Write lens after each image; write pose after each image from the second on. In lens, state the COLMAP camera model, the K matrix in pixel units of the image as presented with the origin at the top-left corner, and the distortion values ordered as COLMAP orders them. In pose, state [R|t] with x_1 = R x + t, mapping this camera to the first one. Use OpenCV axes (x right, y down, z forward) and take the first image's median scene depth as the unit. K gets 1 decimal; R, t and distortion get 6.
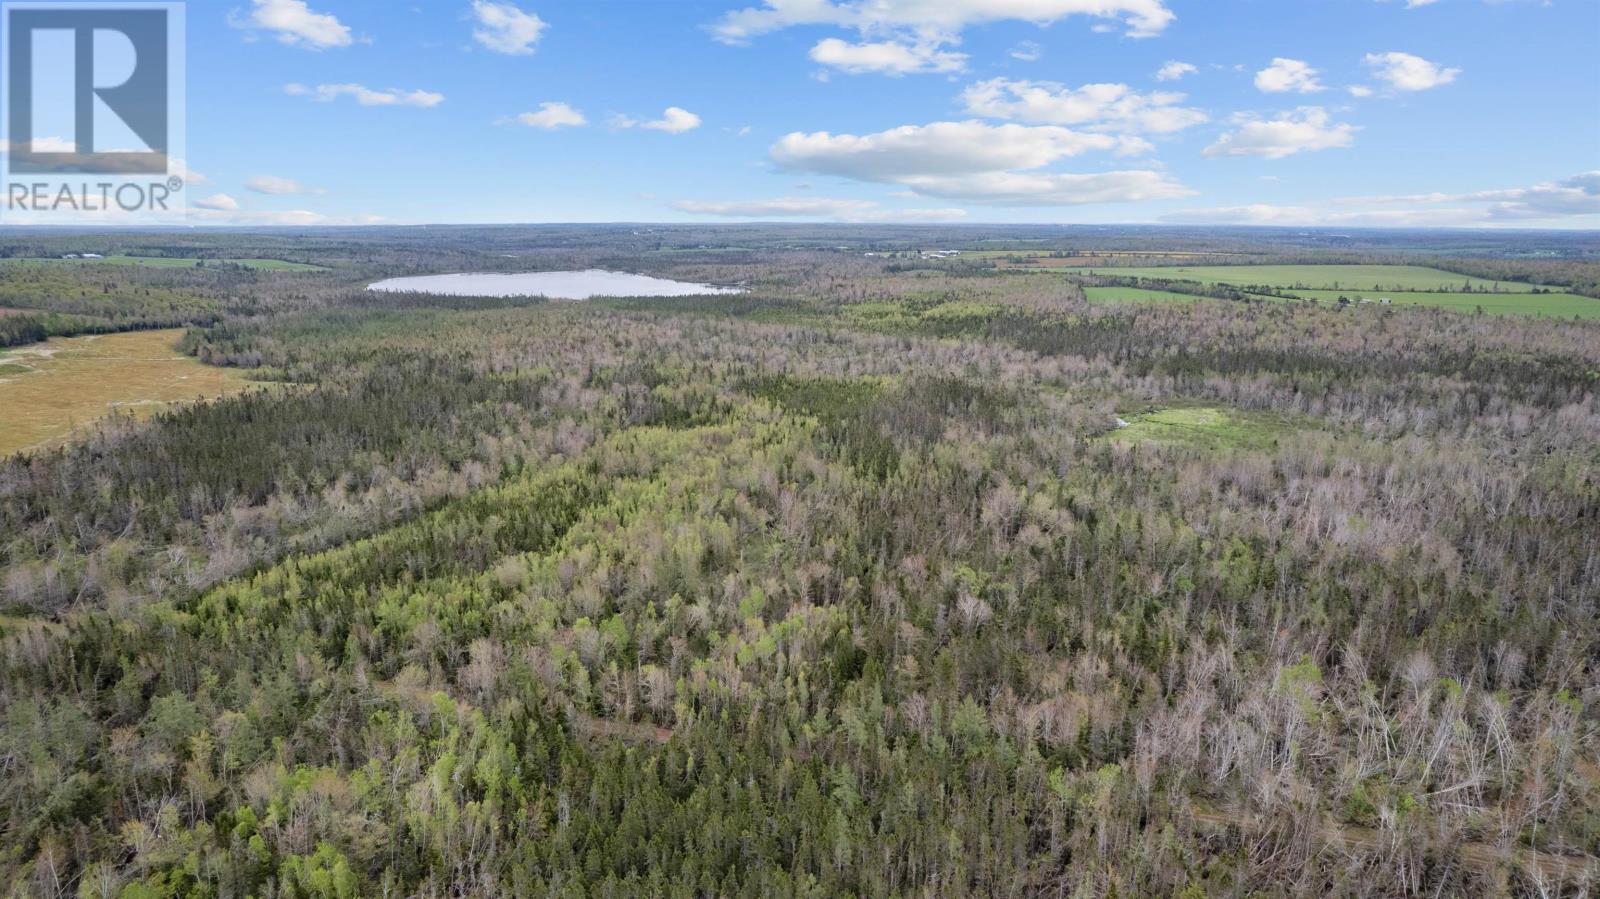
lens RADIAL K [[1028.7, 0, 803.2], [0, 1028.7, 444.8], [0, 0, 1]] dist [-0.070177, 0.059197]
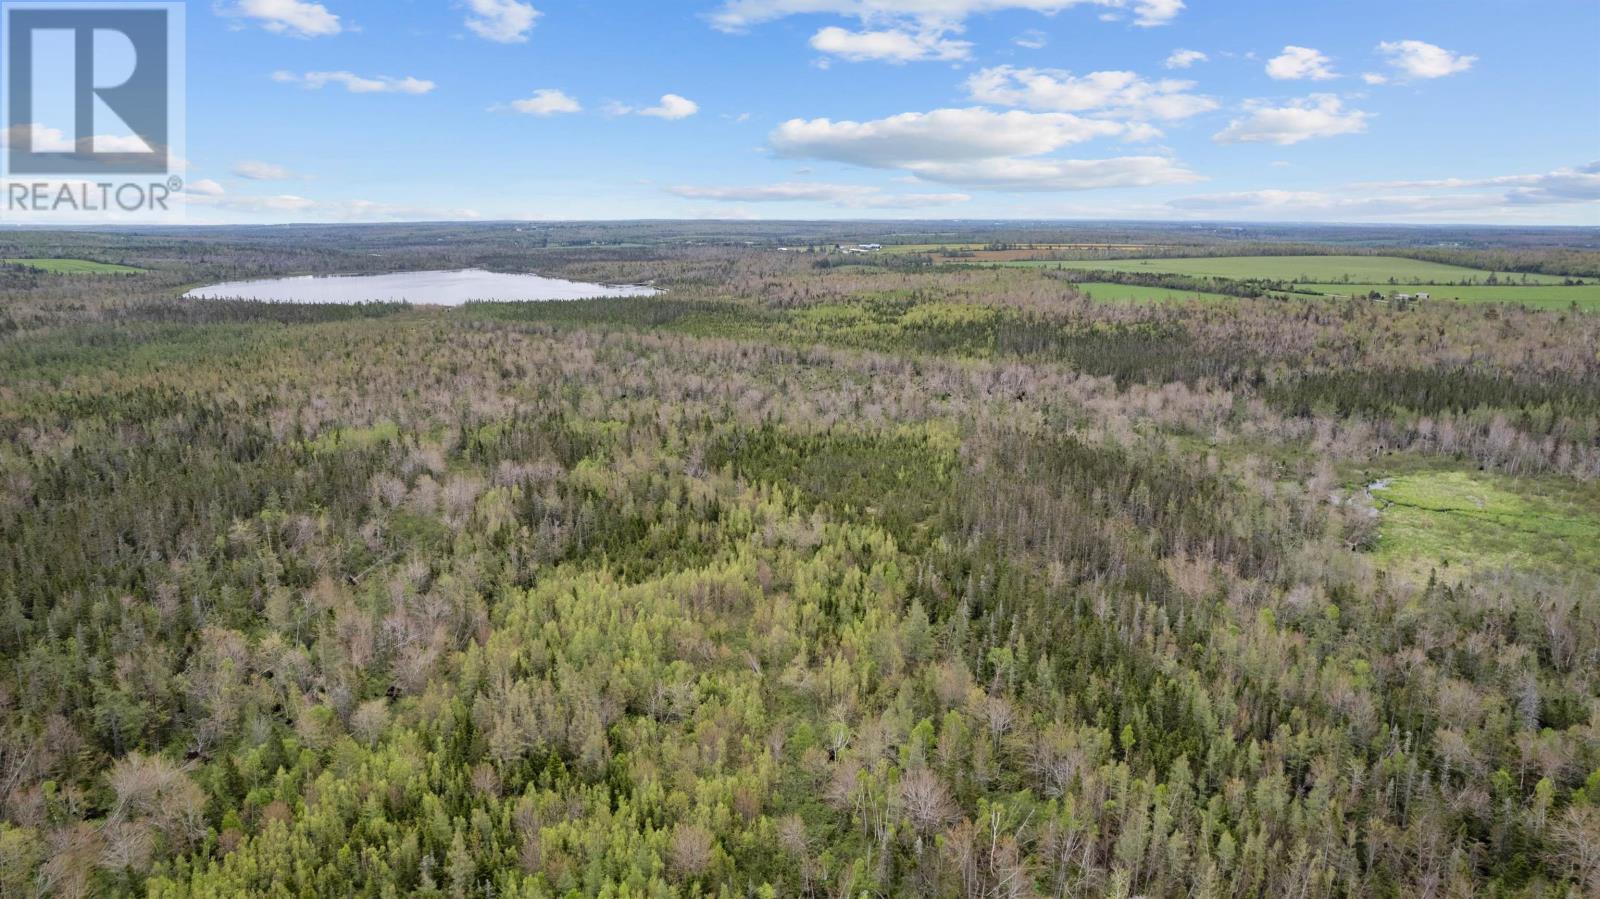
lens RADIAL K [[1028.7, 0, 803.1], [0, 1028.7, 452.3], [0, 0, 1]] dist [-0.070177, 0.059197]
pose [[0.994160, -0.027023, 0.104475, -0.043007], [0.026028, 0.999602, 0.010870, -0.037570], [-0.104727, -0.008087, 0.994468, 0.230803]]
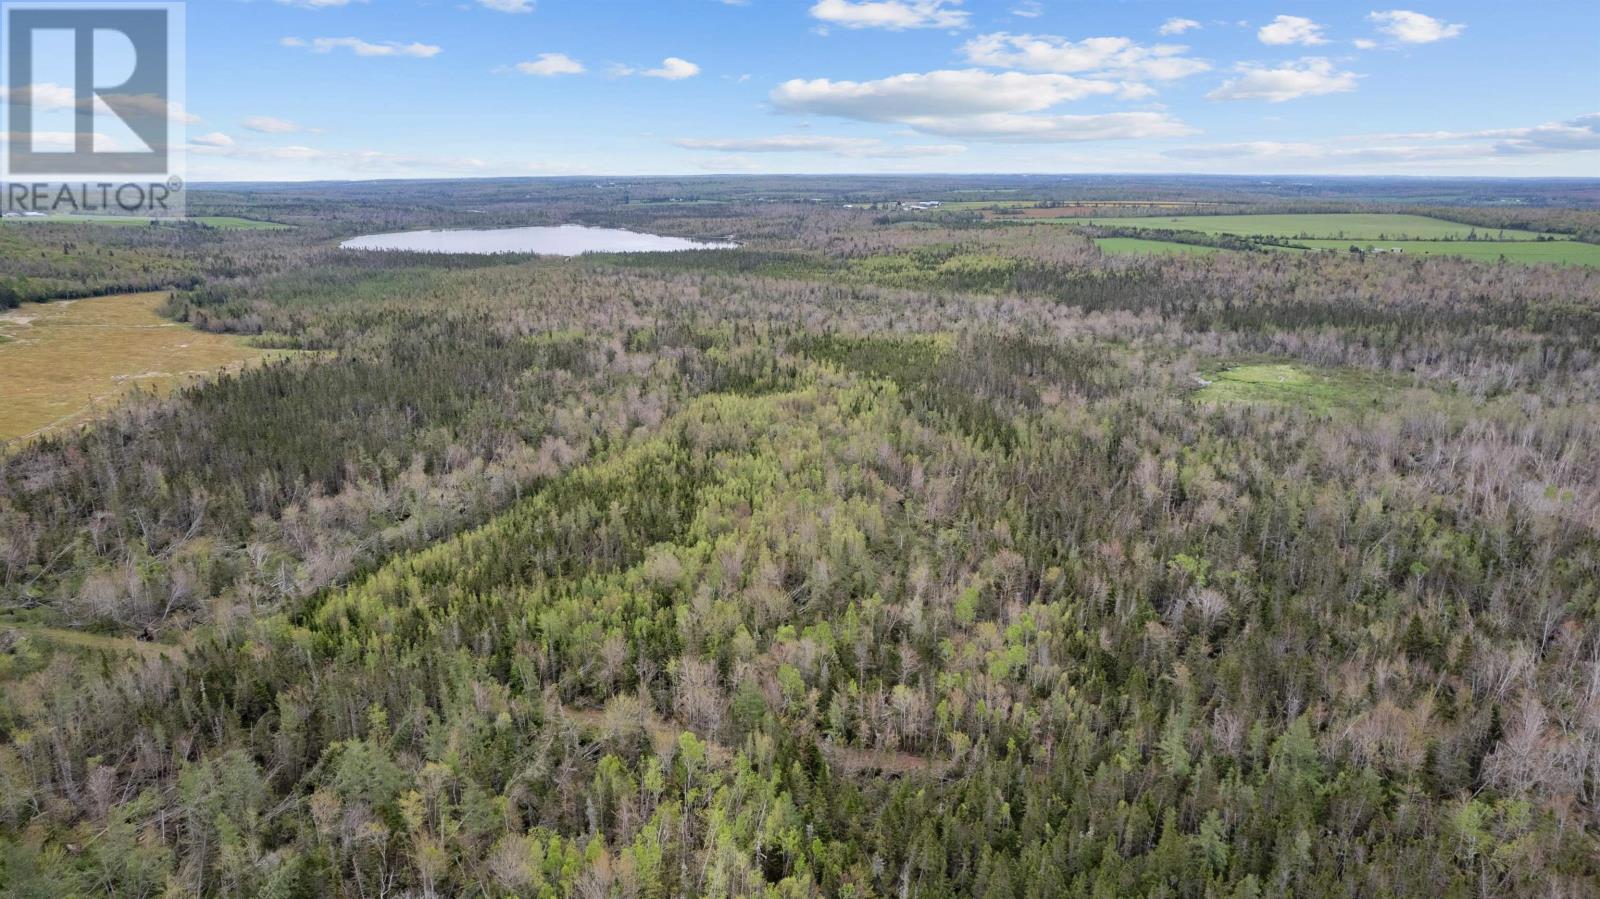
lens RADIAL K [[1028.7, 0, 802.7], [0, 1028.7, 450.7], [0, 0, 1]] dist [-0.070177, 0.059197]
pose [[0.999088, -0.017040, 0.039152, -0.053391], [0.015049, 0.998607, 0.050582, -0.005728], [-0.039960, -0.049947, 0.997952, 0.029972]]
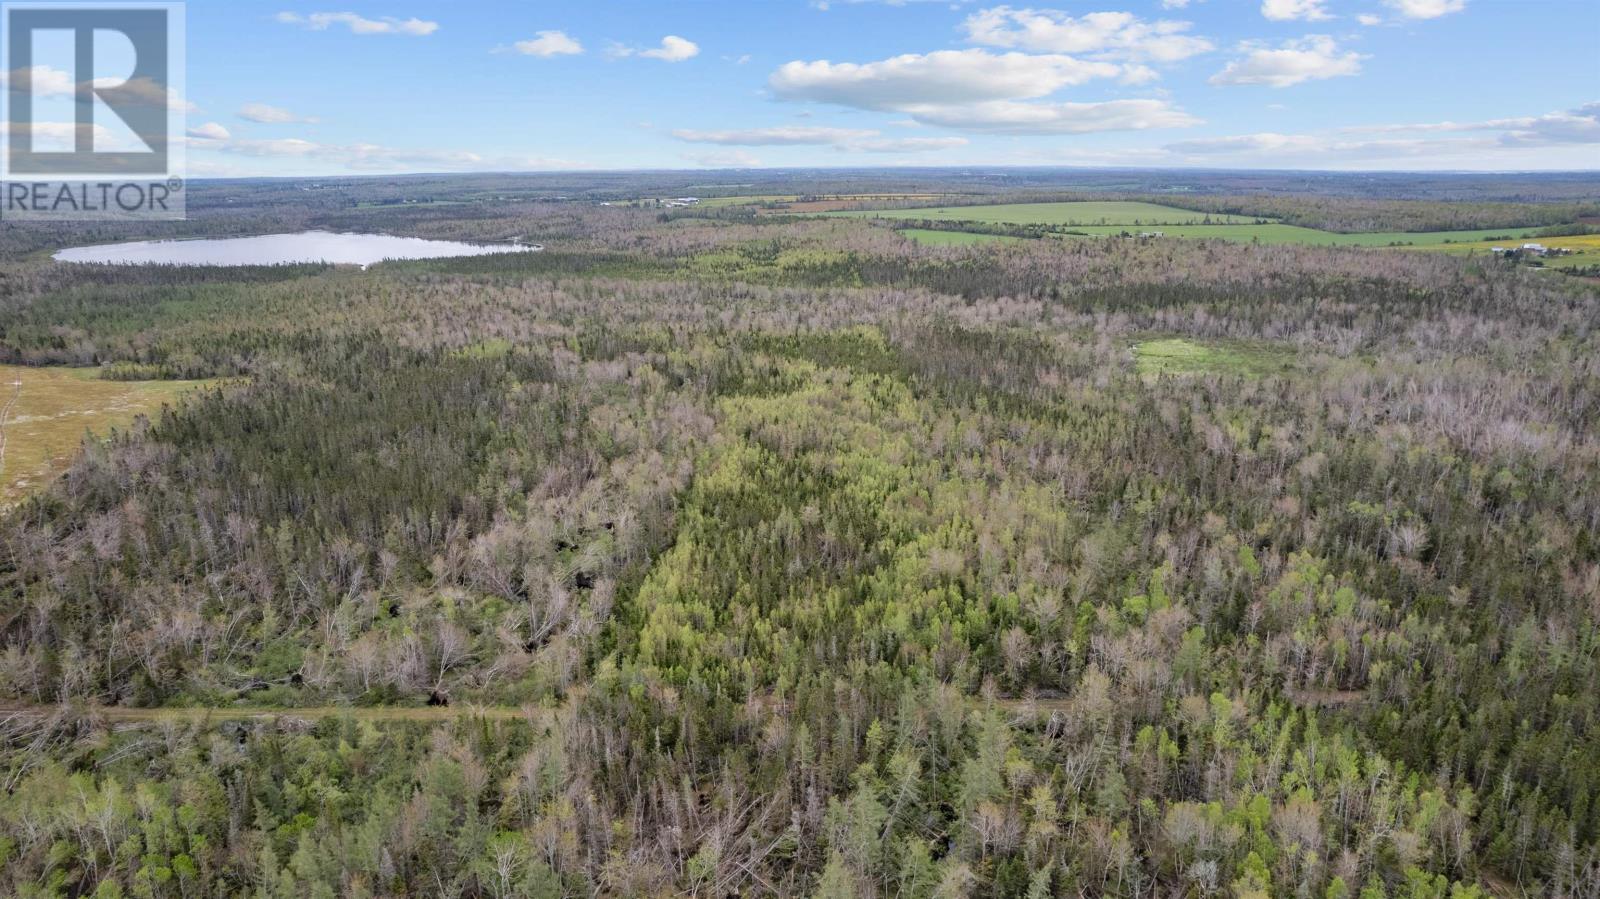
lens RADIAL K [[1028.7, 0, 802.9], [0, 1028.7, 453.1], [0, 0, 1]] dist [-0.070177, 0.059197]
pose [[0.948781, -0.096166, 0.300944, -0.178713], [0.078791, 0.994474, 0.069381, -0.012520], [-0.305953, -0.042115, 0.951115, 0.046120]]
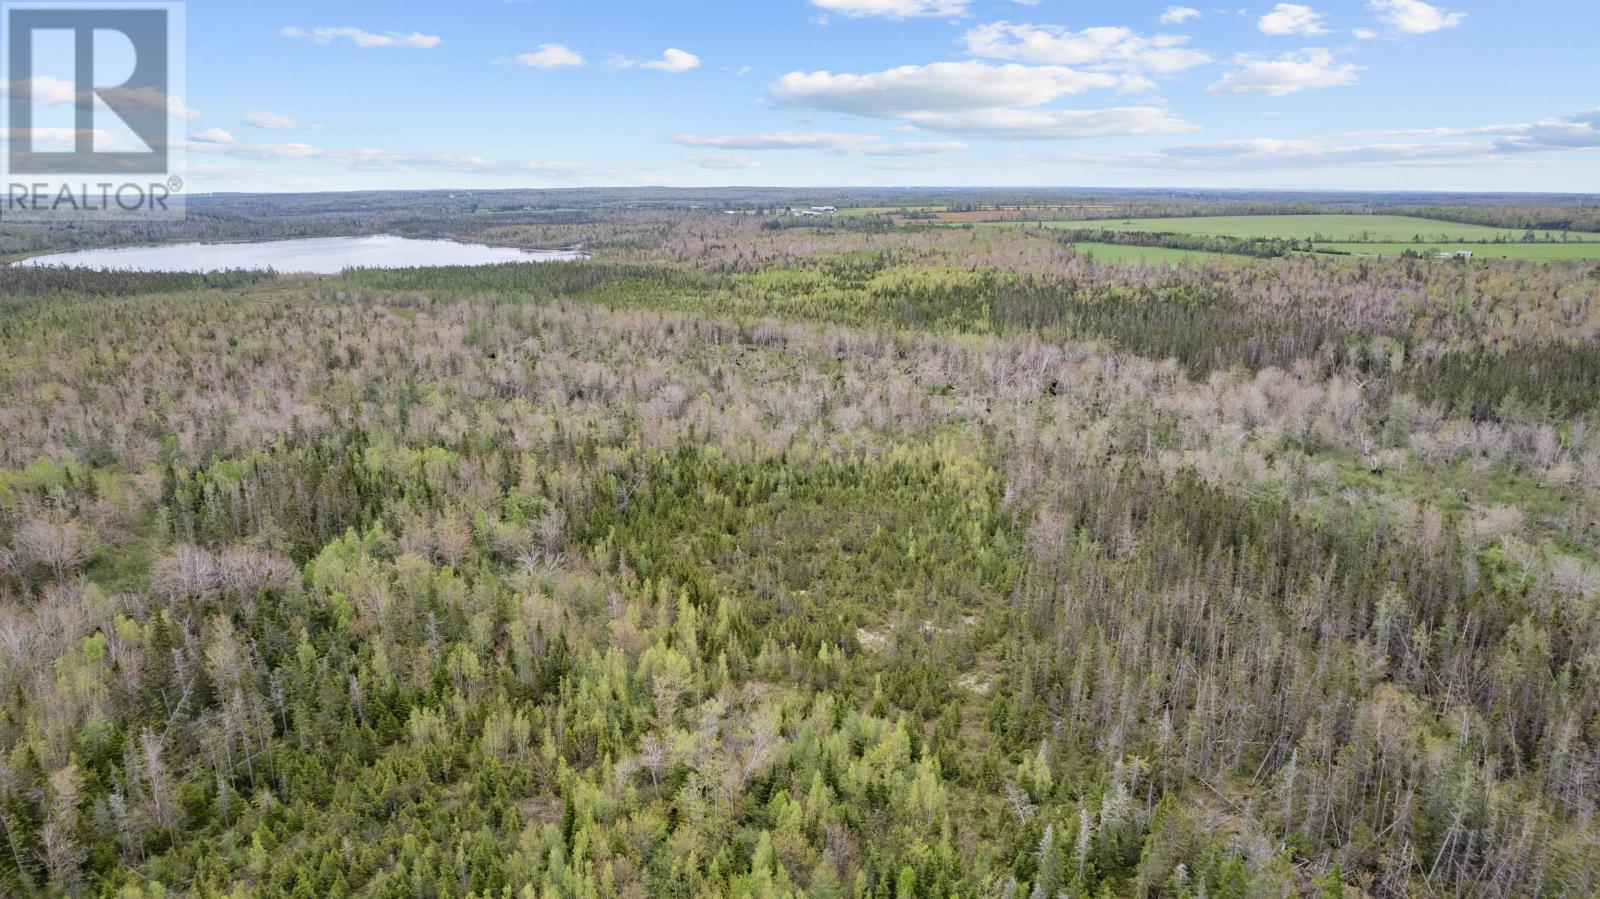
lens RADIAL K [[1028.7, 0, 803.4], [0, 1028.7, 457.5], [0, 0, 1]] dist [-0.070177, 0.059197]
pose [[0.987831, -0.044871, 0.148919, -0.023587], [0.038397, 0.998200, 0.046068, -0.052790], [-0.150718, -0.039789, 0.987776, 0.379476]]
